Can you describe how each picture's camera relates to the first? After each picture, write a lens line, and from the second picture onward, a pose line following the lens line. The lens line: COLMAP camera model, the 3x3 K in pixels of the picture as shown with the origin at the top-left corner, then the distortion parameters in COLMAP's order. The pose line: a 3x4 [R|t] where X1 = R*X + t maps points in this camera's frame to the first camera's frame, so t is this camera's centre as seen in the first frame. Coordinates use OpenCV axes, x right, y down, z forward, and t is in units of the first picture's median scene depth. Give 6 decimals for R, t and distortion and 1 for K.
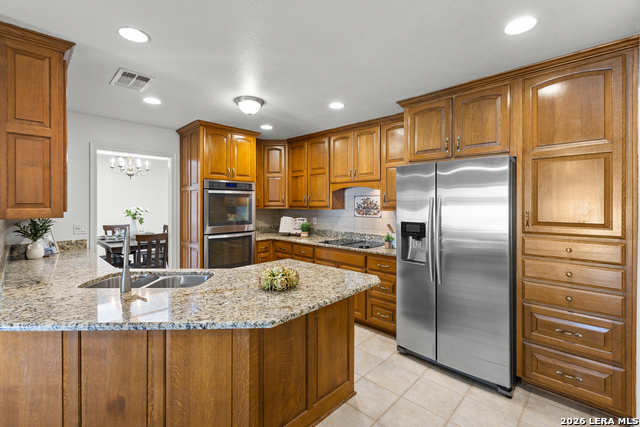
lens RADIAL K [[283.3, 0, 319.0], [0, 283.3, 207.0], [0, 0, 1]] dist [-0.000238, 0.000133]
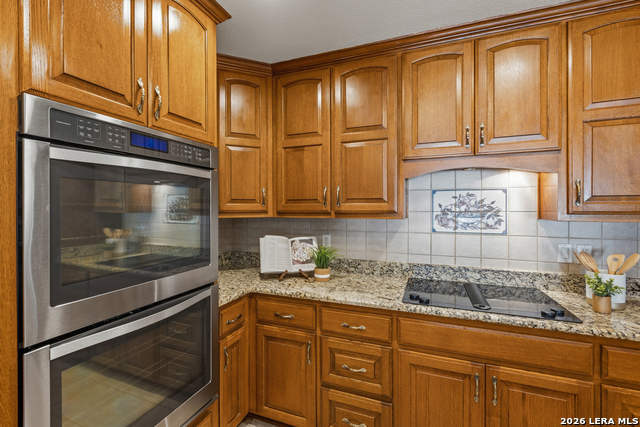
lens RADIAL K [[283.3, 0, 319.0], [0, 283.3, 207.0], [0, 0, 1]] dist [-0.000238, 0.000133]
pose [[0.926953, -0.002330, 0.375171, -0.247542], [0.006934, 0.999916, -0.010922, -0.005638], [-0.375114, 0.012726, 0.926891, 0.638726]]
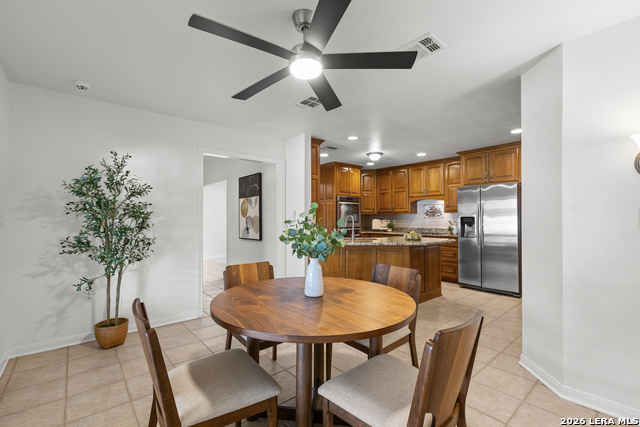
lens RADIAL K [[282.4, 0, 318.7], [0, 282.4, 219.1], [0, 0, 1]] dist [-0.000219, -0.000043]
pose [[0.994054, -0.004496, -0.108798, -0.296550], [0.003476, 0.999948, -0.009564, 0.054217], [0.108835, 0.009129, 0.994018, -0.648582]]
